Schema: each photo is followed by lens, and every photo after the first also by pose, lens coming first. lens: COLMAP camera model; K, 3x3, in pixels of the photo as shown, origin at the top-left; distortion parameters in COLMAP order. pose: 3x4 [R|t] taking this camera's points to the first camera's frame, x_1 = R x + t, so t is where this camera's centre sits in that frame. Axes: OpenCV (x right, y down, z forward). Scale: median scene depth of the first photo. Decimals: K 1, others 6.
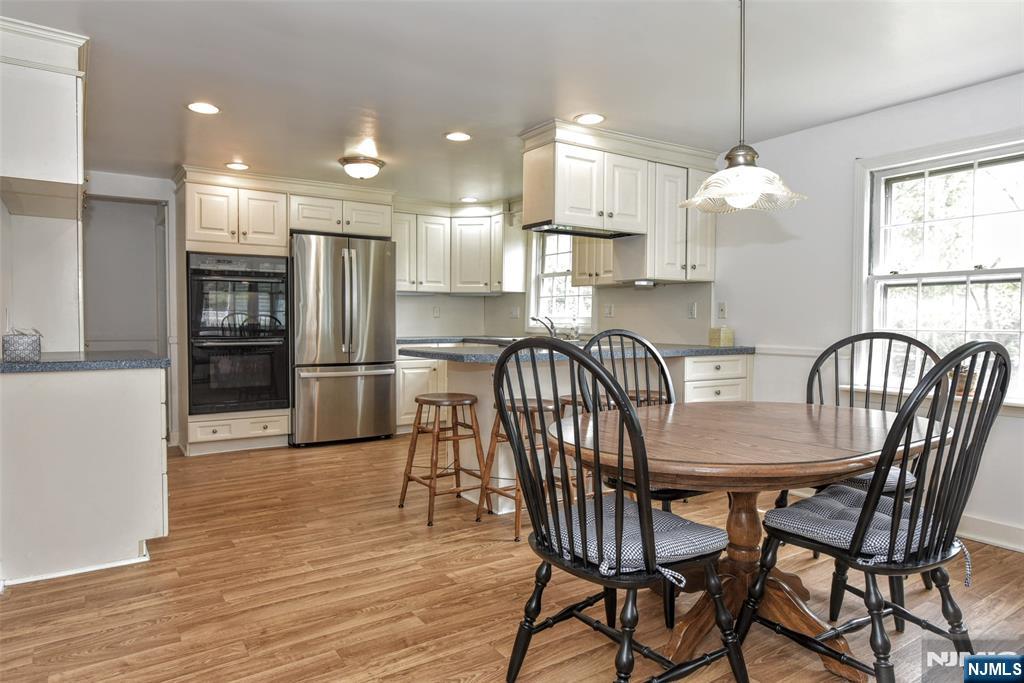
lens RADIAL K [[666.9, 0, 518.4], [0, 666.9, 339.5], [0, 0, 1]] dist [0.029809, -0.000103]
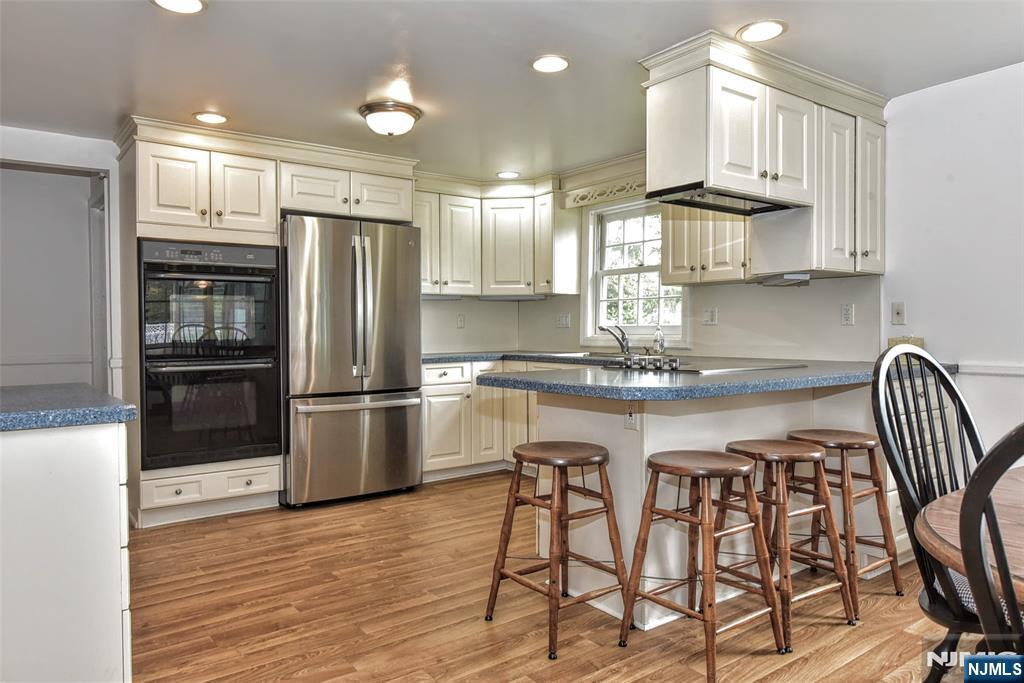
lens RADIAL K [[690.4, 0, 506.0], [0, 690.4, 339.4], [0, 0, 1]] dist [0.009427, 0.003233]
pose [[0.998111, -0.011756, 0.060305, -0.148994], [0.012714, 0.999799, -0.015534, -0.008609], [-0.060111, 0.016271, 0.998059, 0.246220]]
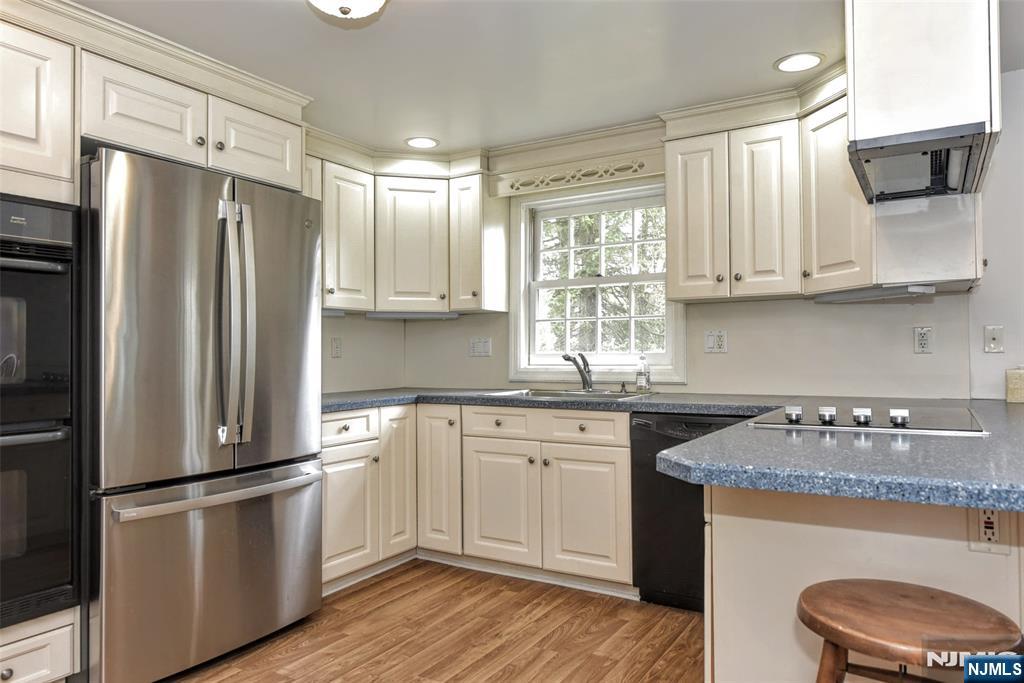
lens RADIAL K [[684.3, 0, 512.6], [0, 684.3, 340.3], [0, 0, 1]] dist [0.020537, -0.014324]
pose [[0.898480, -0.005103, 0.438985, -0.300503], [0.026882, 0.998696, -0.043409, -0.024014], [-0.438191, 0.050803, 0.897445, 0.552558]]
